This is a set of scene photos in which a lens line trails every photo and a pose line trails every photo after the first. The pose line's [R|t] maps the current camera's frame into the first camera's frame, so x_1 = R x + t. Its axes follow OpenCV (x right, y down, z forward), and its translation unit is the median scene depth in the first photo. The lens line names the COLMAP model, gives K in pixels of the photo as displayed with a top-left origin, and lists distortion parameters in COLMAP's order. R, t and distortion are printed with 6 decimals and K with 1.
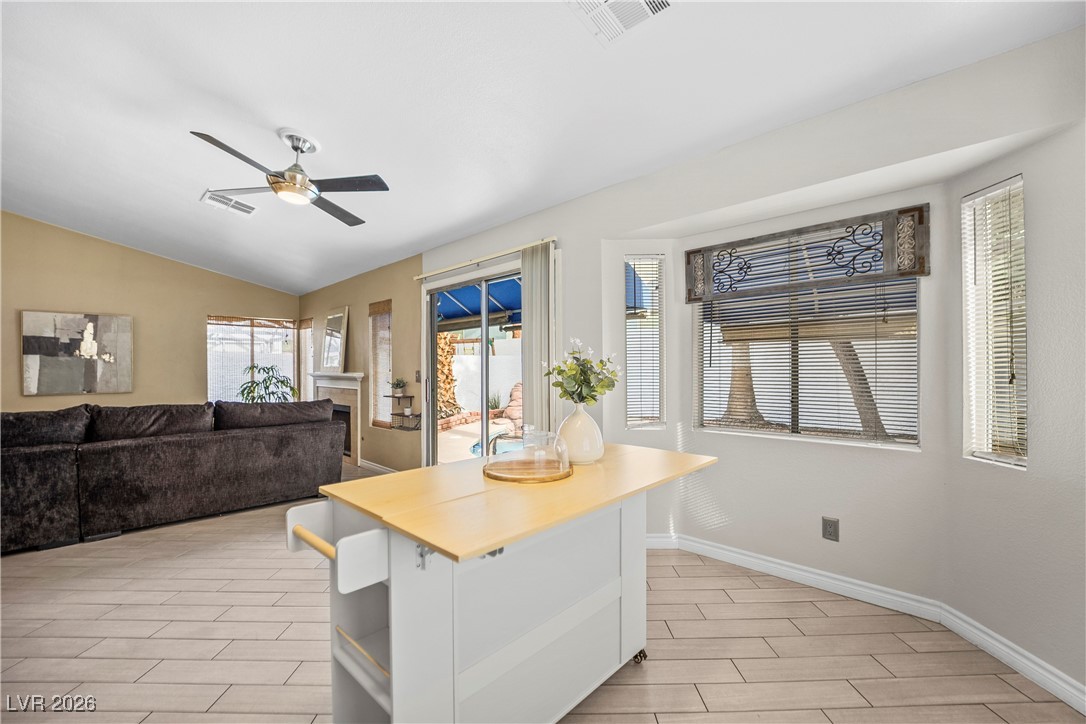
lens RADIAL K [[450.0, 0, 540.4], [0, 450.0, 368.4], [0, 0, 1]] dist [-0.027042, -0.000461]
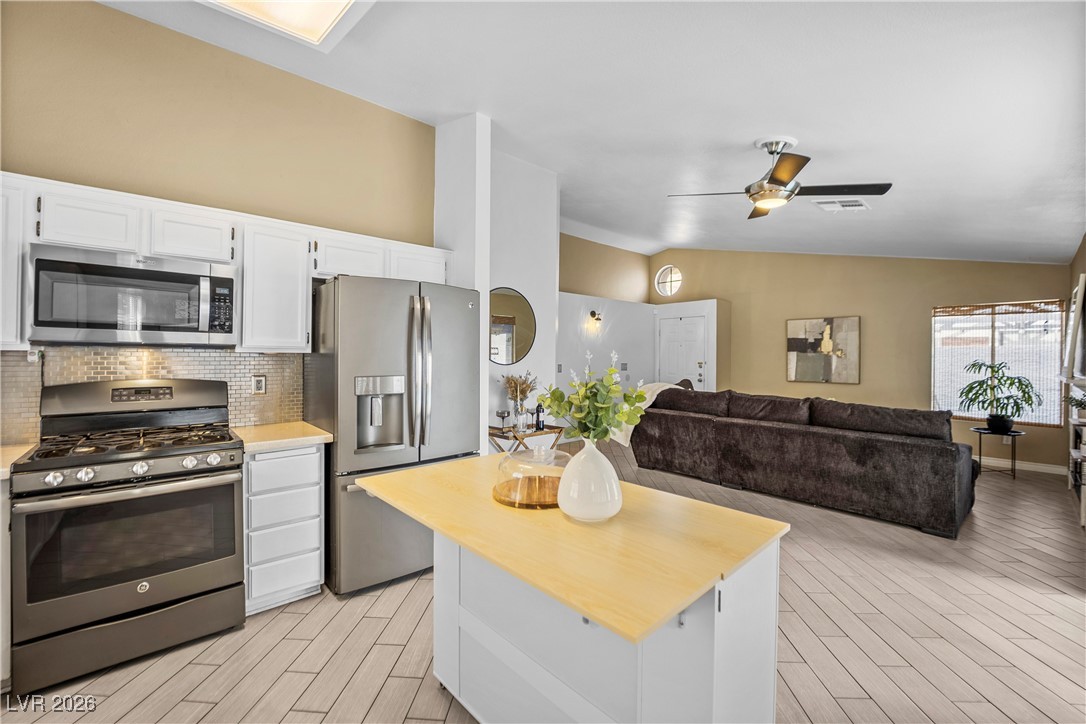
lens RADIAL K [[446.2, 0, 558.2], [0, 446.2, 354.1], [0, 0, 1]] dist [-0.019313, 0.000198]
pose [[-0.044180, 0.003104, -0.999019, 0.261381], [-0.010488, 0.999939, 0.003570, -0.020563], [0.998969, 0.010635, -0.044145, 0.310951]]
